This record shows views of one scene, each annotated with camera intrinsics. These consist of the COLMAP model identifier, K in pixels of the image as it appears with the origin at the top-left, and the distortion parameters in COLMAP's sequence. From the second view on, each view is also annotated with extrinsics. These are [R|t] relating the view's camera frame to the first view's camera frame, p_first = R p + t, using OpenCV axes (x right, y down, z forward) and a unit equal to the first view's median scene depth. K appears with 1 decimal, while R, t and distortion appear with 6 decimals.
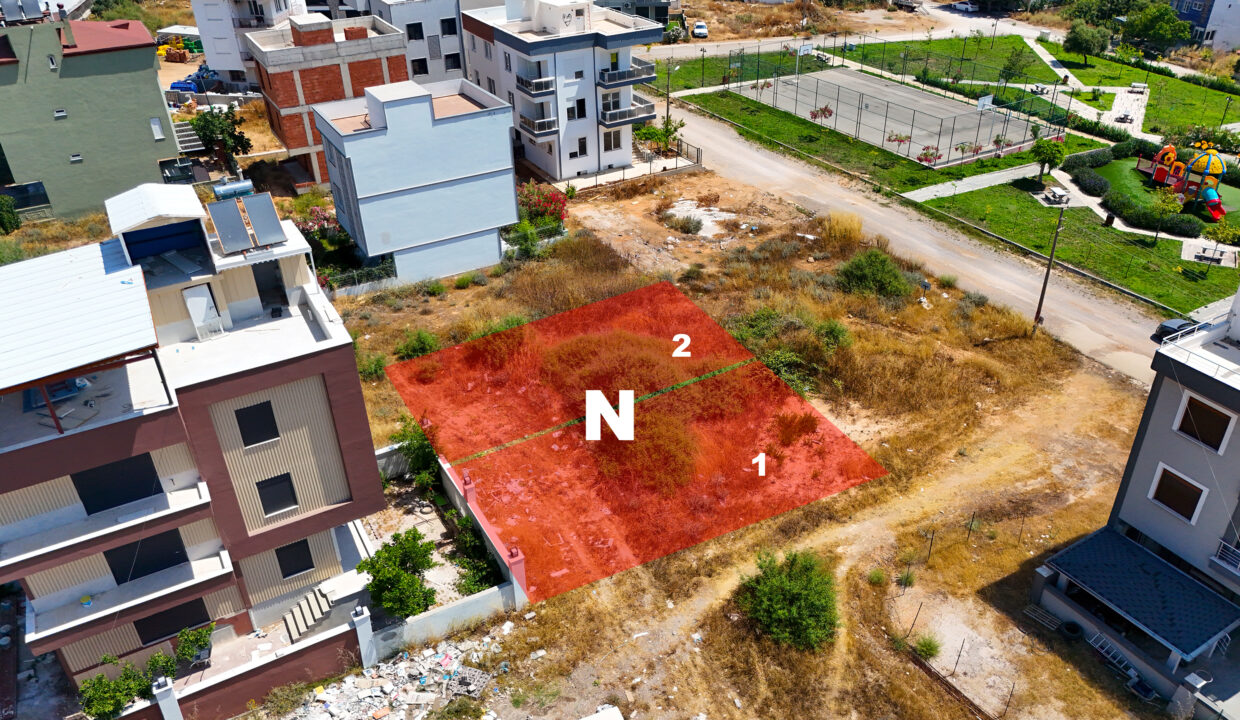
lens RADIAL K [[910.9, 0, 620.0], [0, 910.9, 360.0], [0, 0, 1]] dist [0.075664, -0.076781]
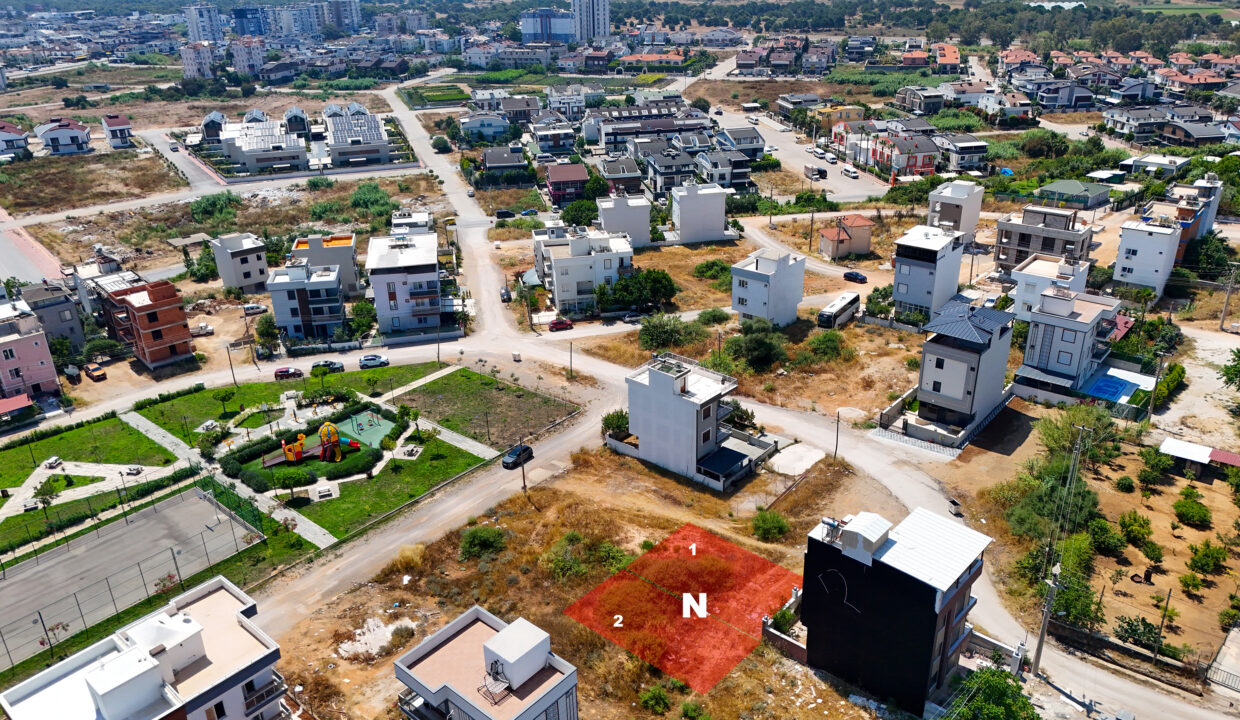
lens RADIAL K [[910.9, 0, 620.0], [0, 910.9, 360.0], [0, 0, 1]] dist [0.075664, -0.076781]
pose [[-0.327637, -0.363748, 0.871975, -1.228670], [0.522915, 0.698859, 0.488013, -1.089233], [-0.786902, 0.615860, -0.038763, 0.745031]]
